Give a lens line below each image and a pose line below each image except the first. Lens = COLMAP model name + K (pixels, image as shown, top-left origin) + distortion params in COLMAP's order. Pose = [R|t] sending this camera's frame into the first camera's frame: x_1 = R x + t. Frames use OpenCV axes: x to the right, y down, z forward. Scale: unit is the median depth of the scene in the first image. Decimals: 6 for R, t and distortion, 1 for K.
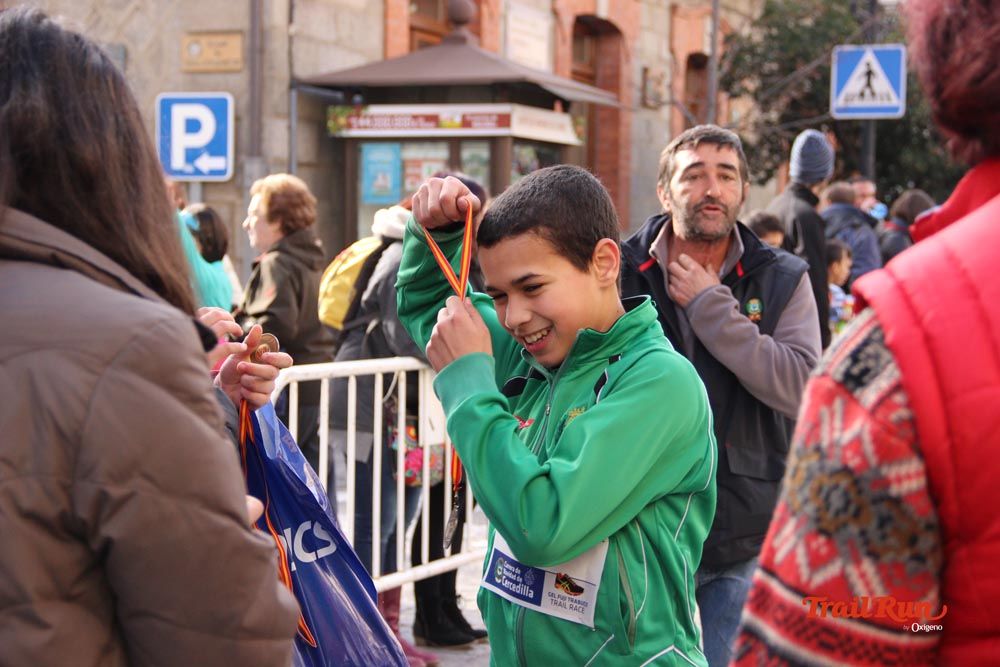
lens RADIAL K [[2827.2, 0, 500.0], [0, 2827.2, 333.5], [0, 0, 1]] dist [0.674766, -0.213406]
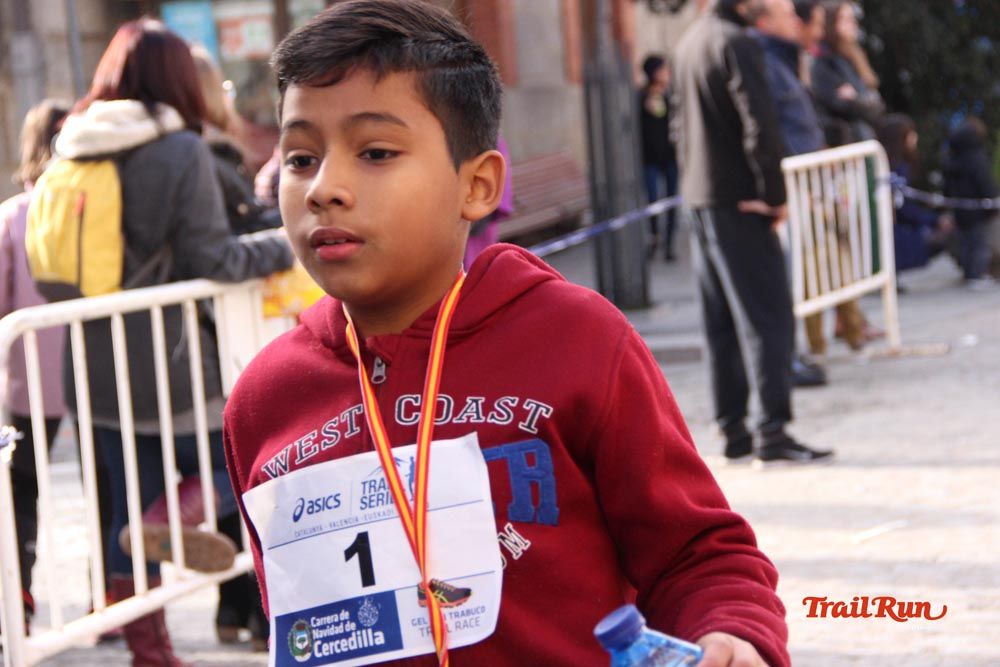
lens RADIAL K [[2827.2, 0, 500.0], [0, 2827.2, 333.5], [0, 0, 1]] dist [0.674766, -0.213406]
pose [[0.995609, -0.092613, 0.013617, 0.025372], [0.091711, 0.994192, 0.056324, -0.012487], [-0.018754, -0.054828, 0.998320, 0.199971]]
